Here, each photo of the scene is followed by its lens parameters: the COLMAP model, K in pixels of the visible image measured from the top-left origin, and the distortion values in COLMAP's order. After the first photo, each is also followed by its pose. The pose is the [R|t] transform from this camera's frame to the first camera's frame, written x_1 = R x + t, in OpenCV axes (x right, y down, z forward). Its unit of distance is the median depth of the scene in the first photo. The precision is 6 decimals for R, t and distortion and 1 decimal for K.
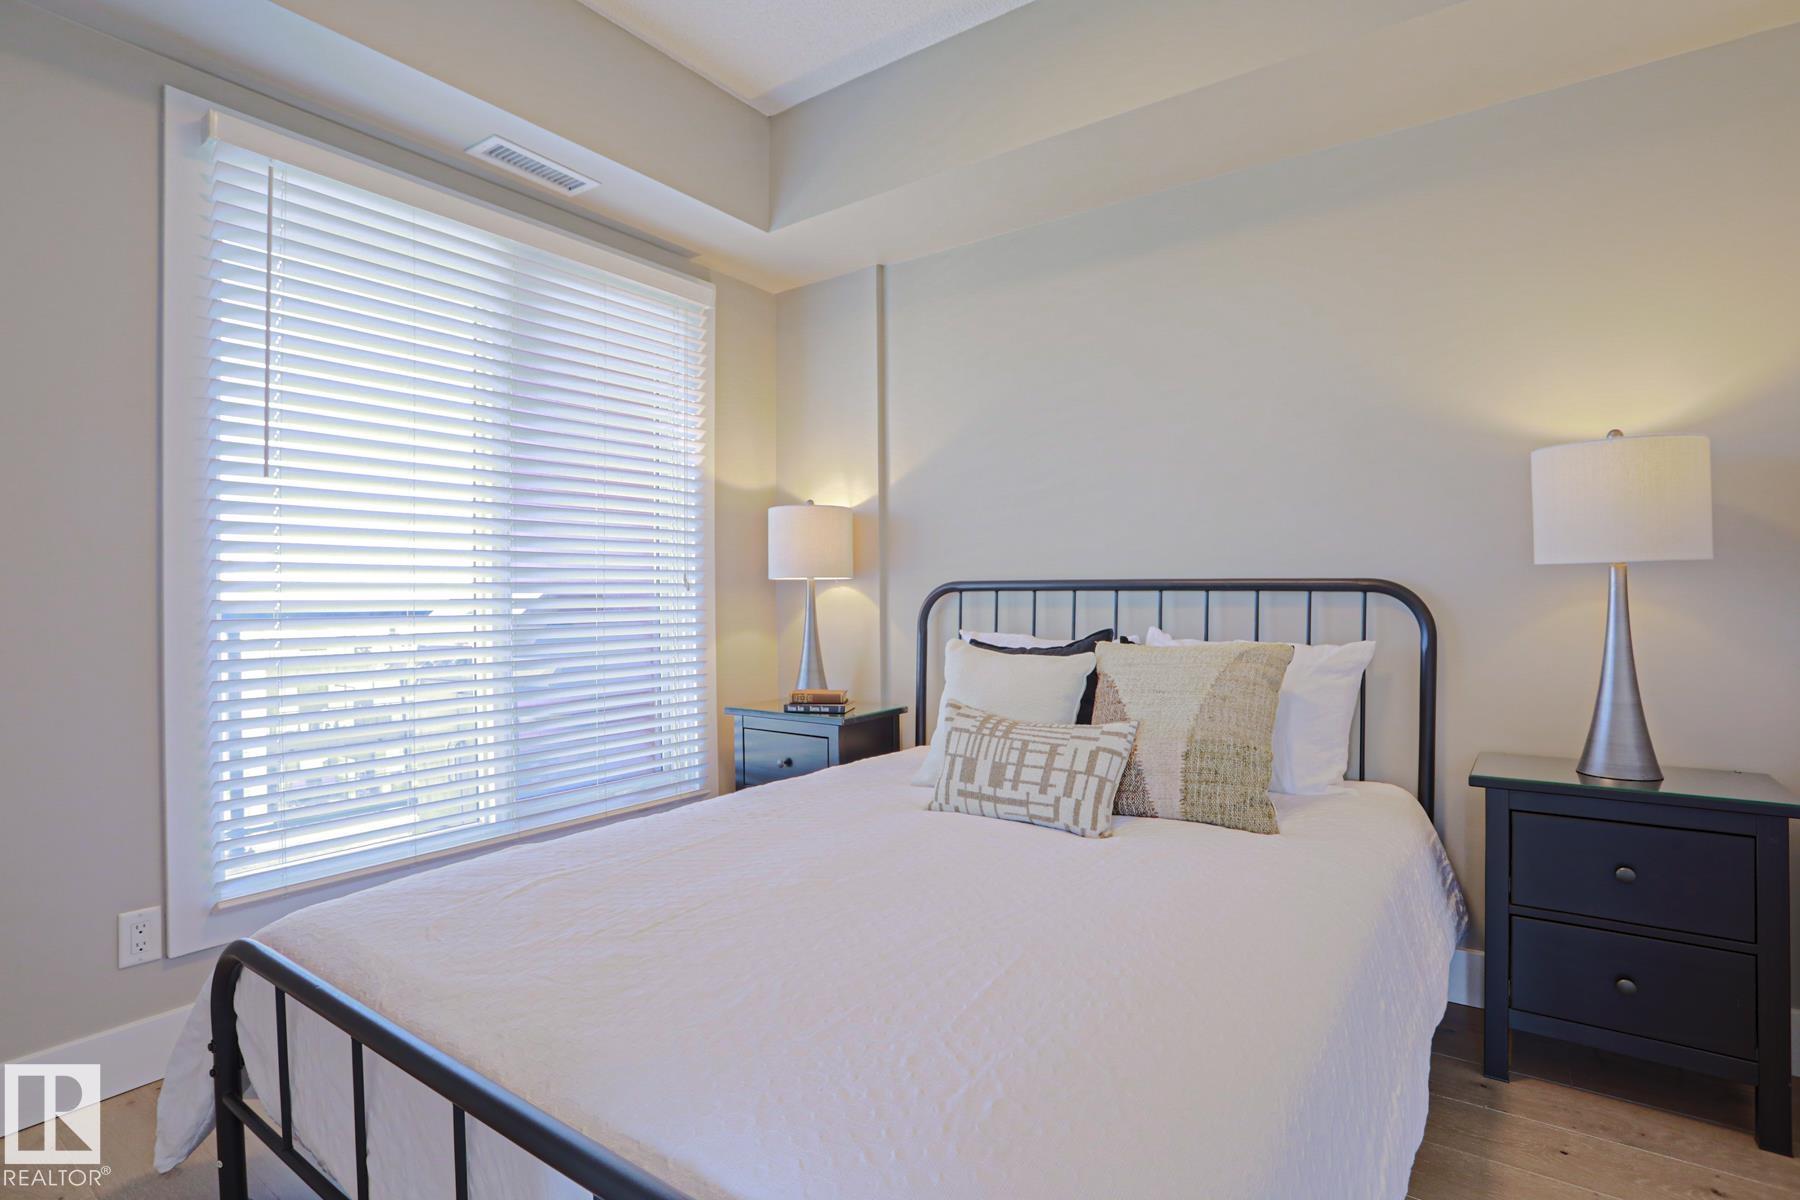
lens RADIAL K [[884.5, 0, 900.0], [0, 884.5, 600.0], [0, 0, 1]] dist [-0.073439, 0.029875]
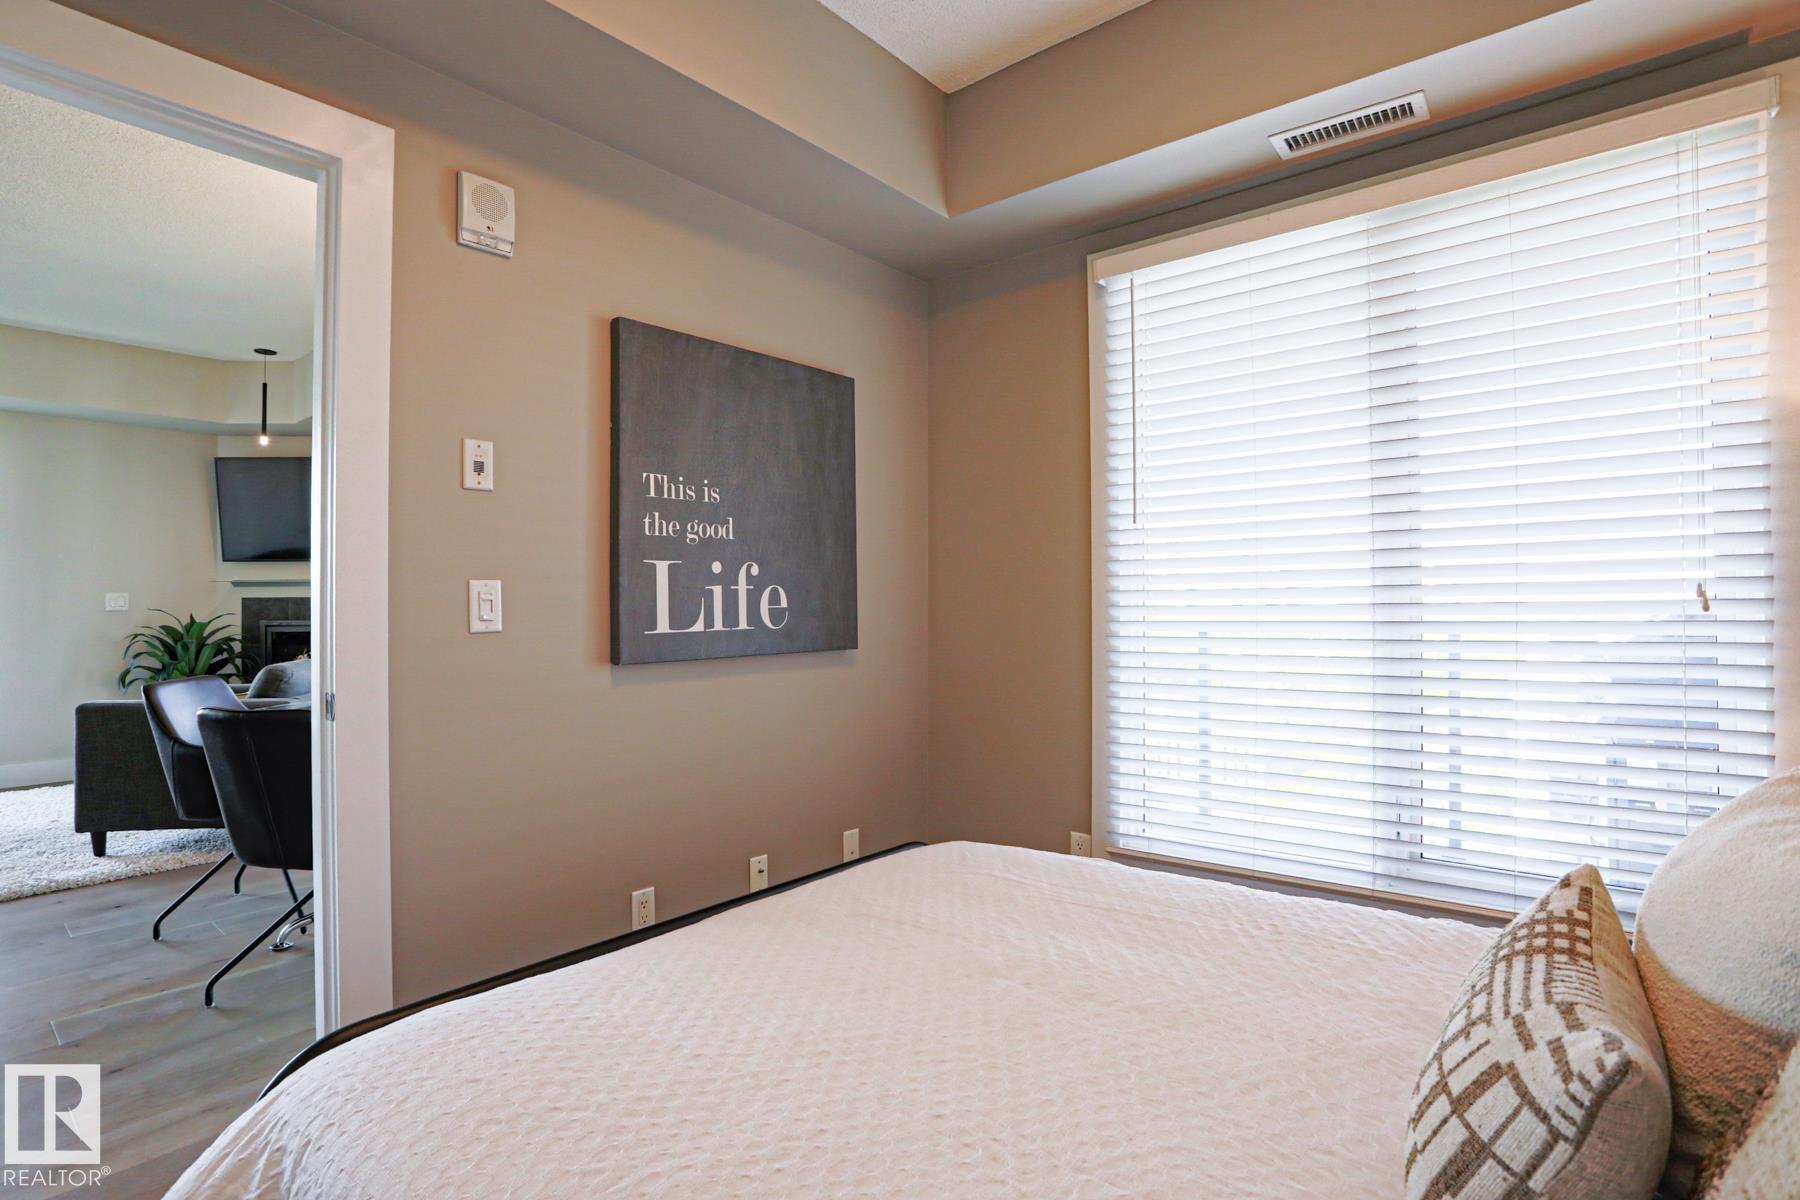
lens RADIAL K [[884.5, 0, 900.0], [0, 884.5, 600.0], [0, 0, 1]] dist [-0.073439, 0.029875]
pose [[-0.067124, -0.005661, -0.997729, 0.572796], [0.002678, 0.999979, -0.005854, -0.023357], [0.997741, -0.003065, -0.067108, 0.739316]]
